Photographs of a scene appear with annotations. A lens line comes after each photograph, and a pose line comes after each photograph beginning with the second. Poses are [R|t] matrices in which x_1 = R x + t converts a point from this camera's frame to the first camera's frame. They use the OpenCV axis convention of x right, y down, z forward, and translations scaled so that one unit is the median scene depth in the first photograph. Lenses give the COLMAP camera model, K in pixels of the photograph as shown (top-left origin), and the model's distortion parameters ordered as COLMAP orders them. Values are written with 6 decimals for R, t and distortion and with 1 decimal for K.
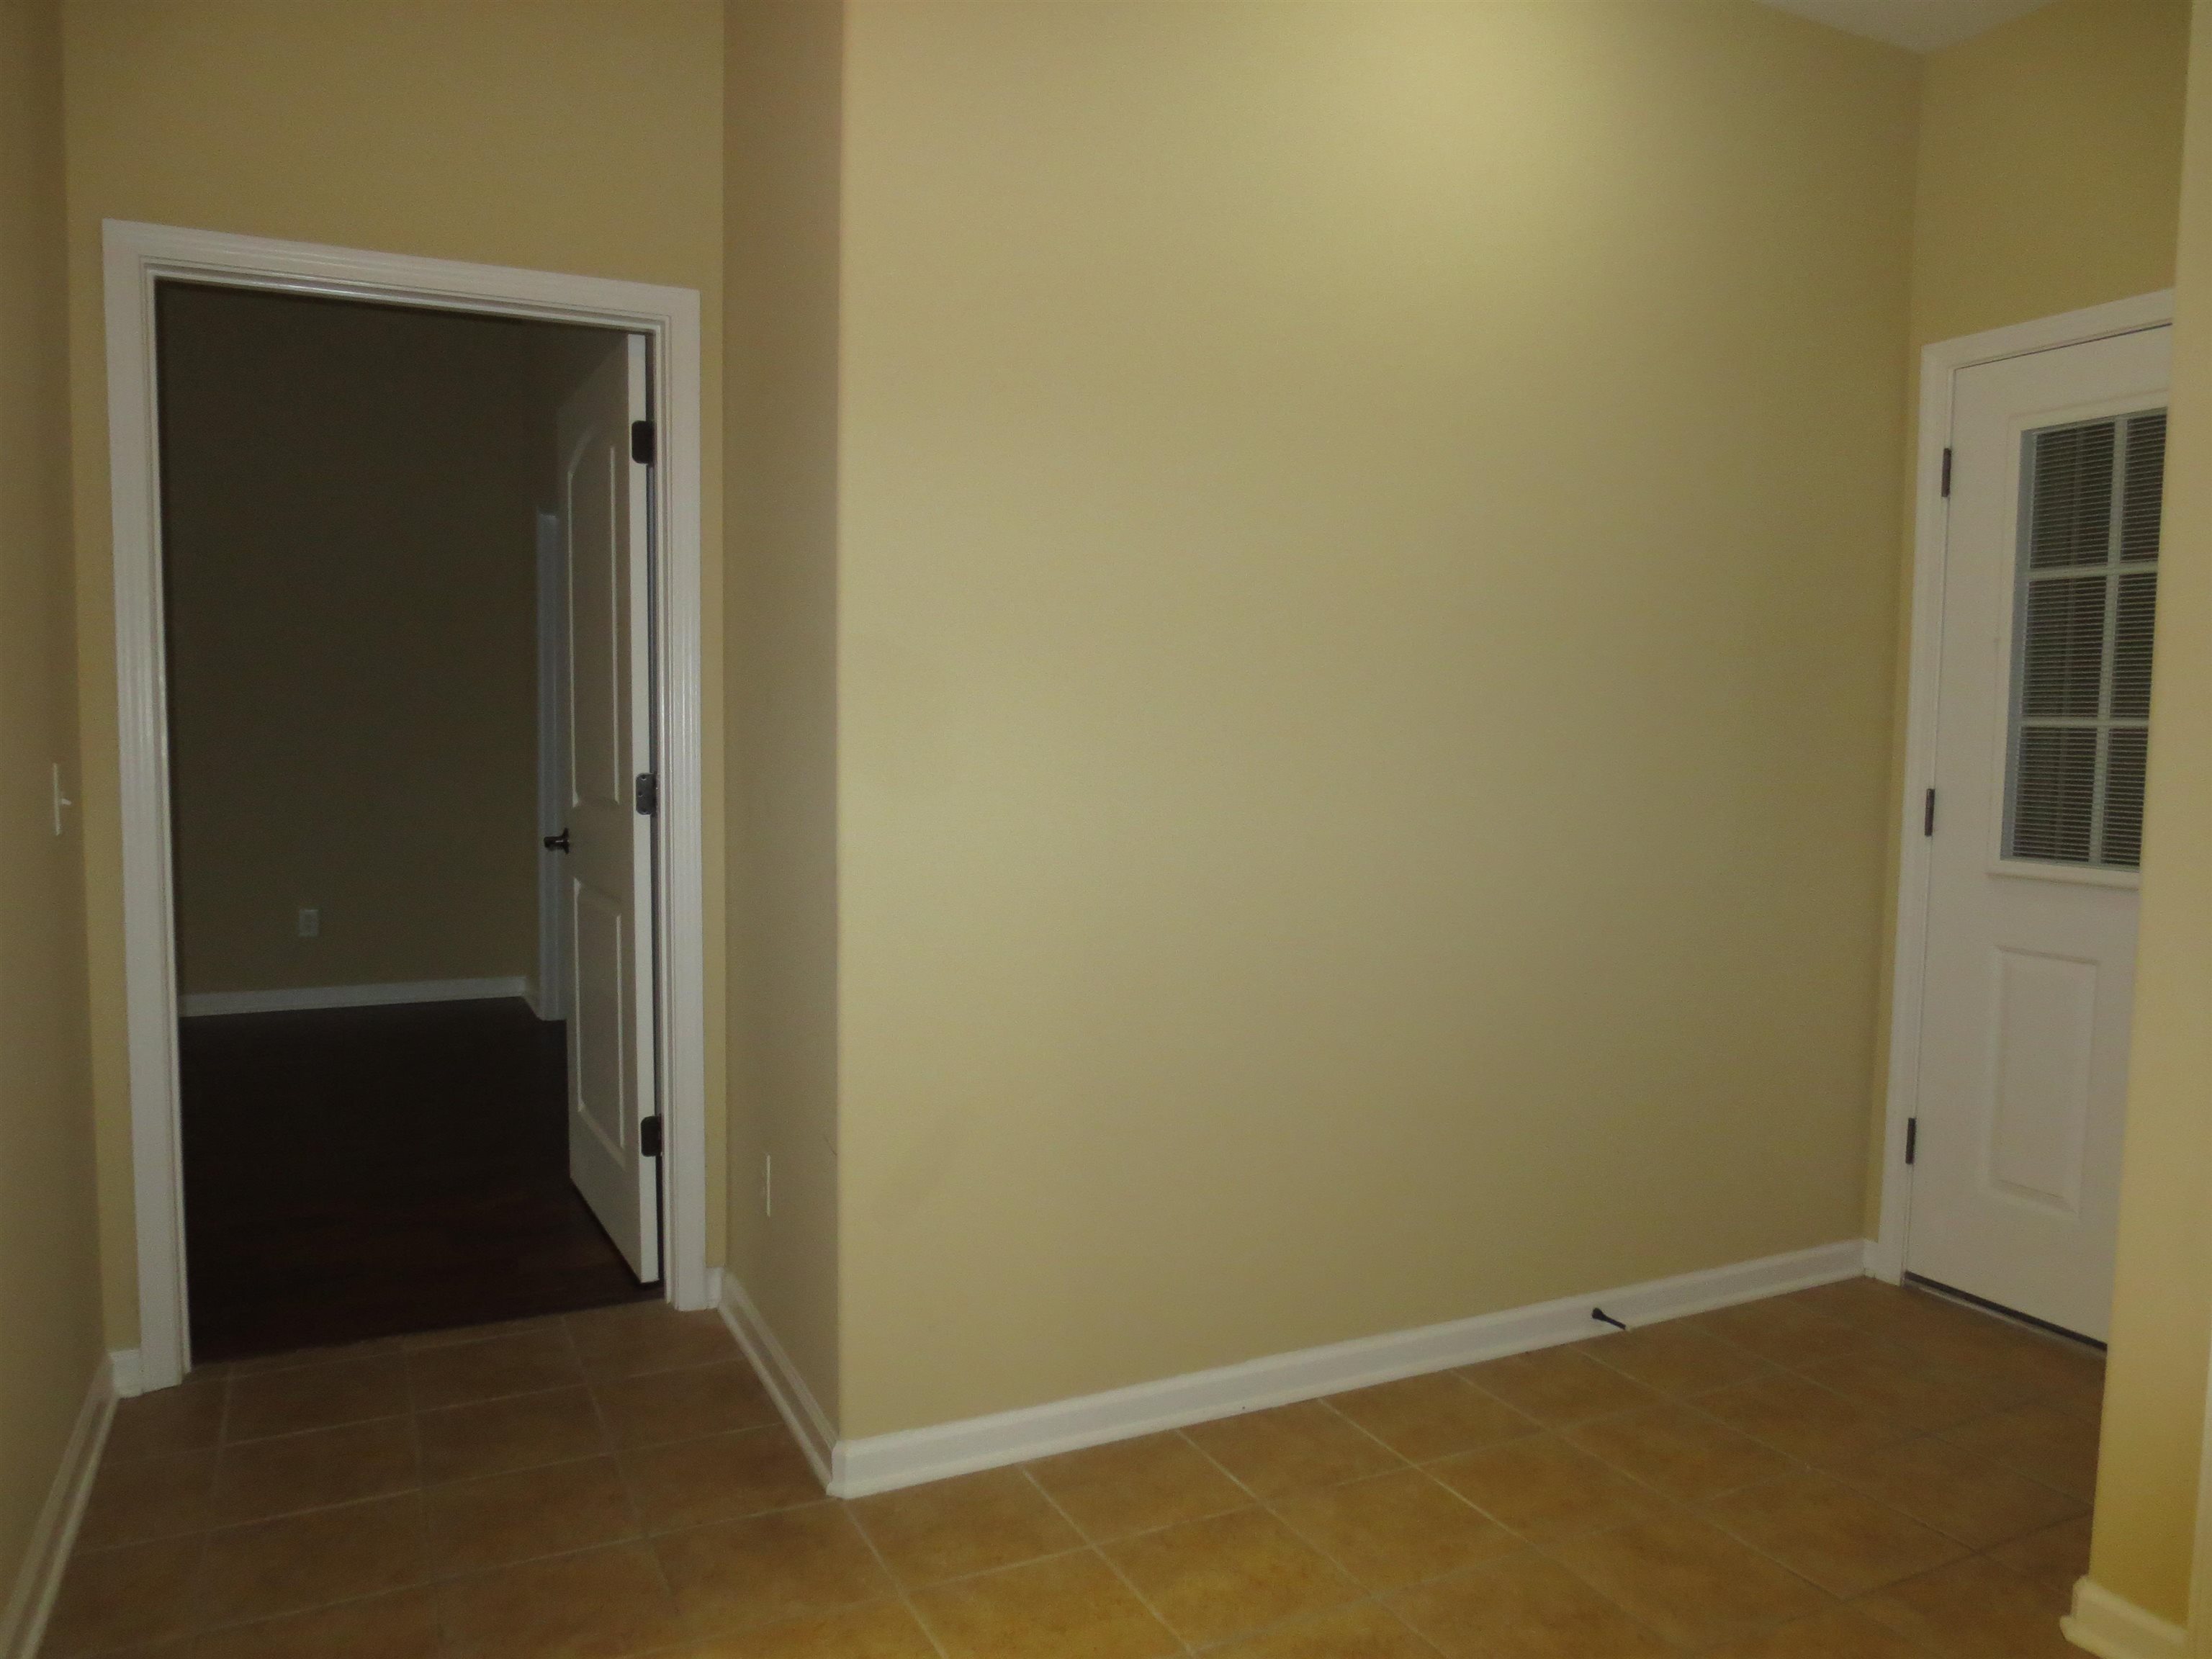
lens RADIAL K [[1588.0, 0, 1086.7], [0, 1588.0, 830.8], [0, 0, 1]] dist [-0.024600, 0.001030]
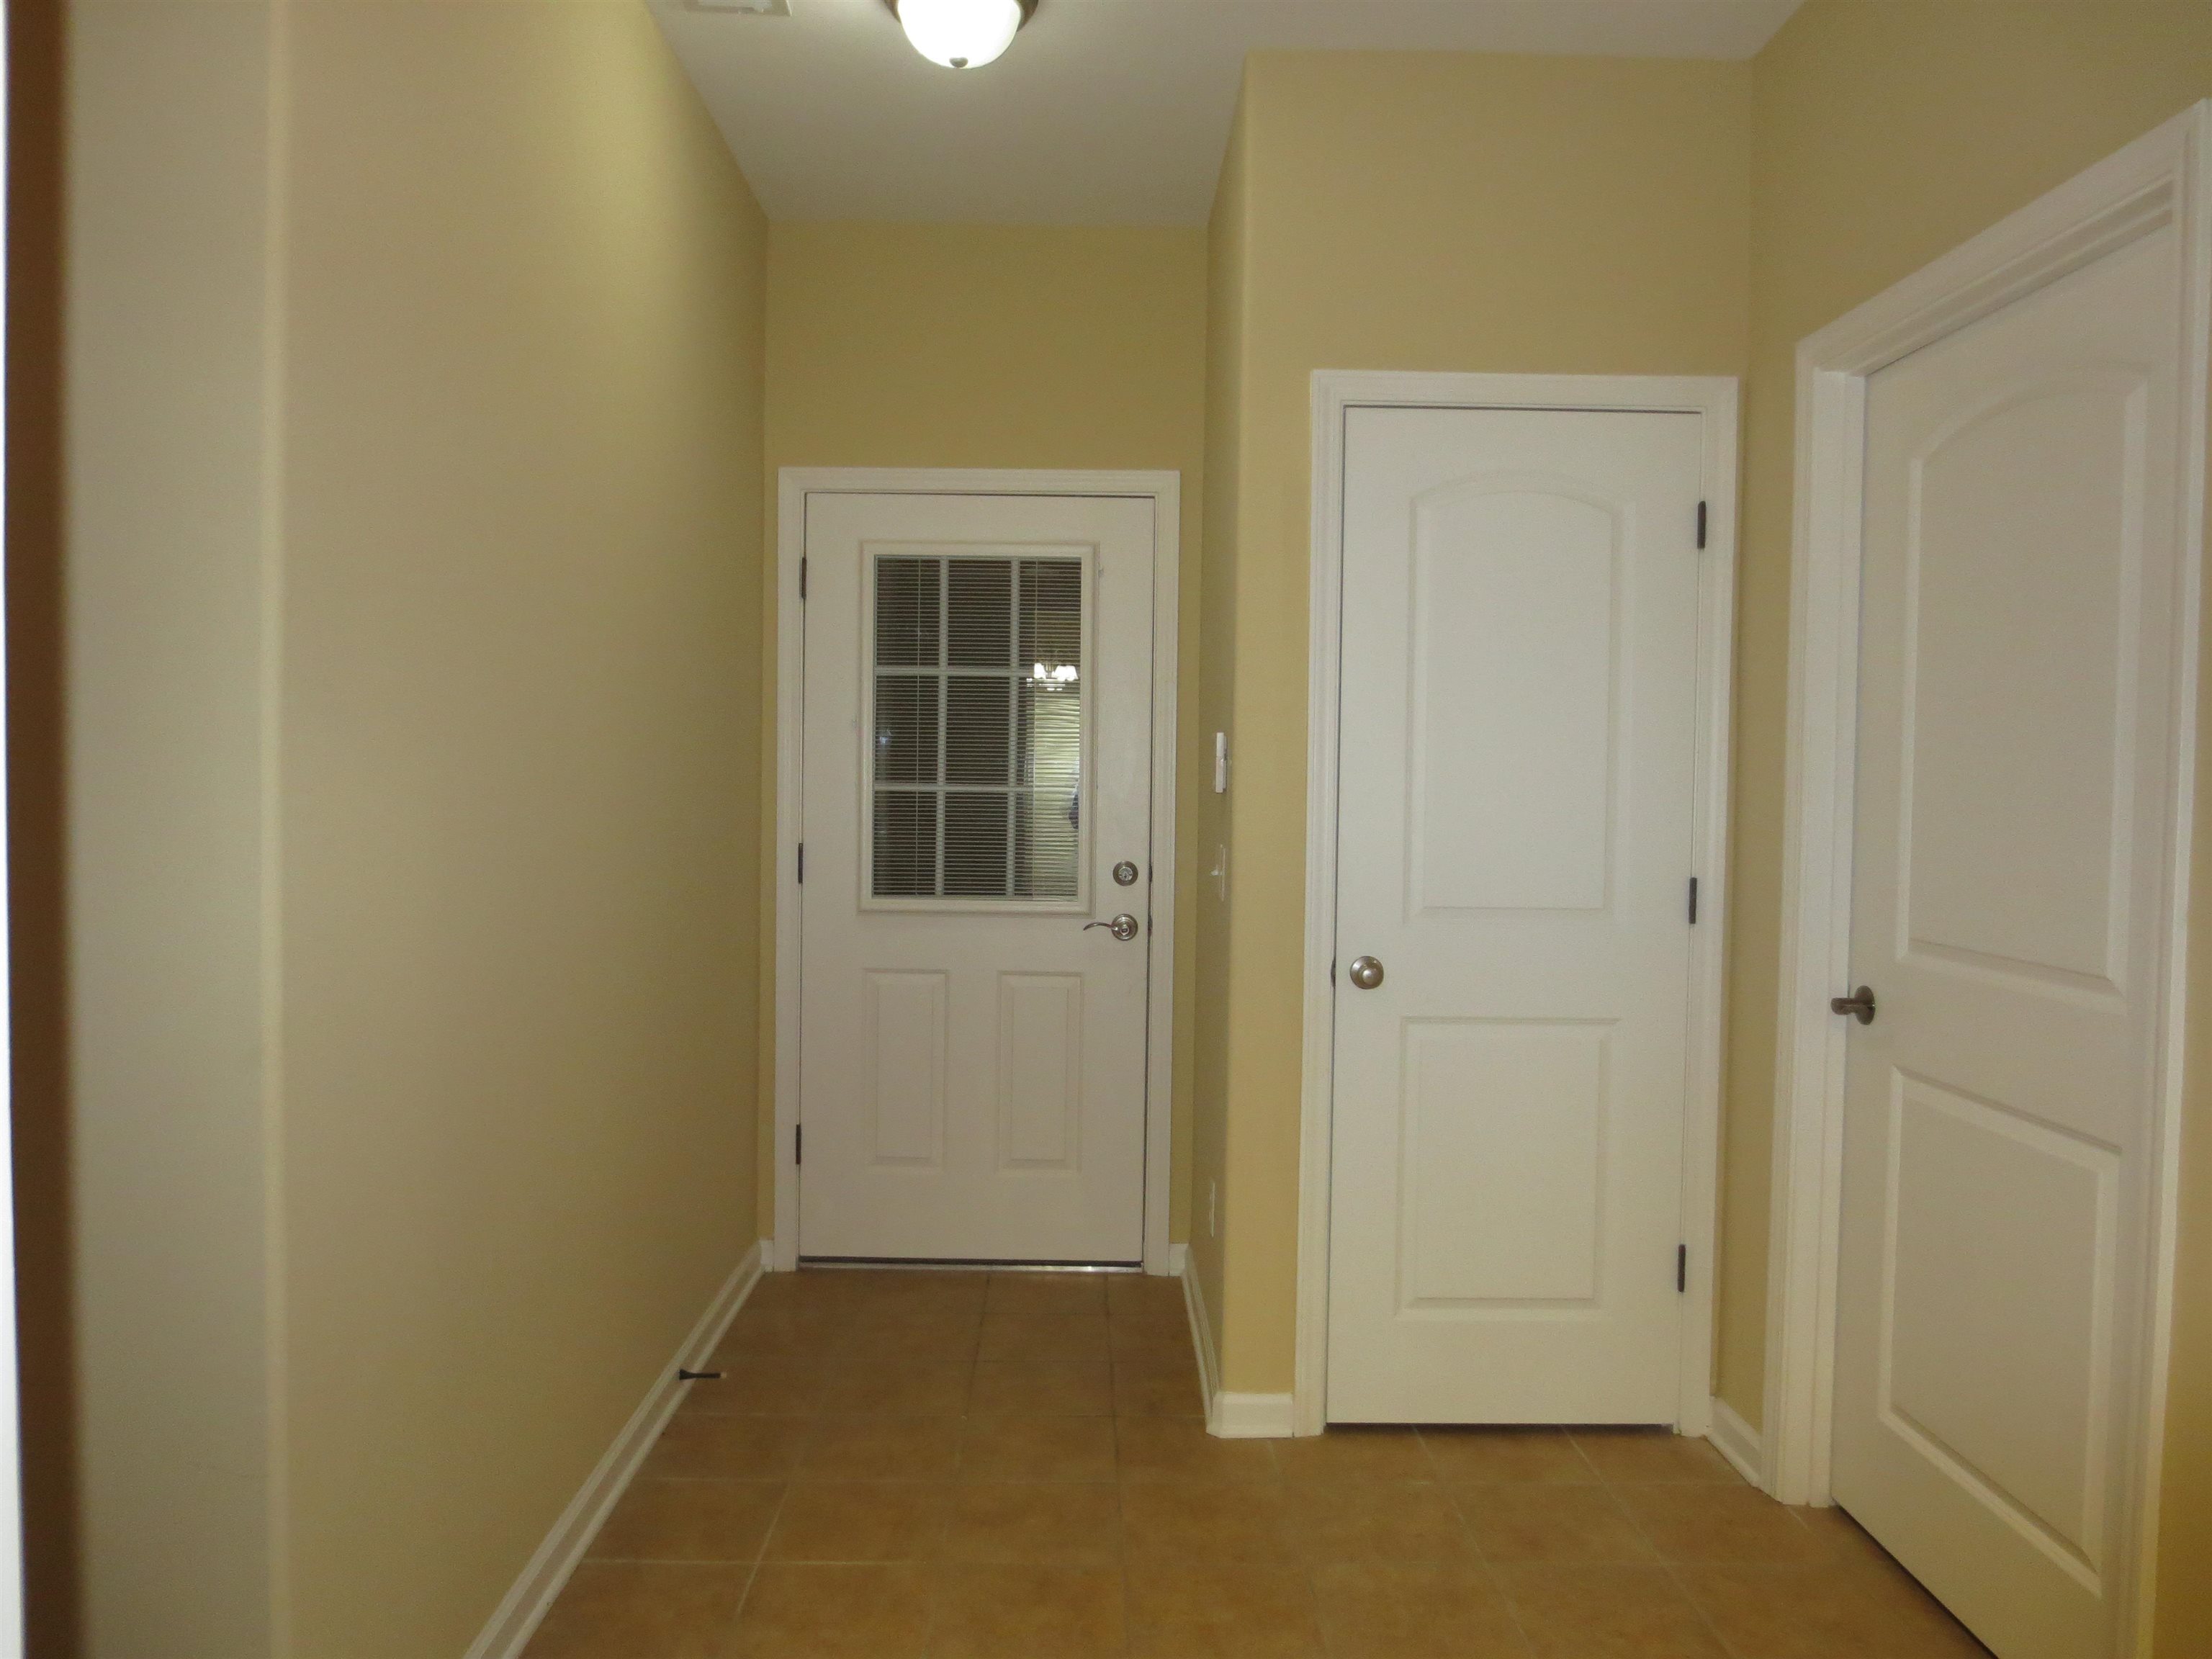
lens RADIAL K [[1588.0, 0, 1086.7], [0, 1588.0, 830.8], [0, 0, 1]] dist [-0.024600, 0.001030]
pose [[0.417660, -0.037810, 0.907816, -0.478358], [0.059233, 0.998141, 0.014321, -0.042546], [-0.906670, 0.047792, 0.419124, 0.320990]]
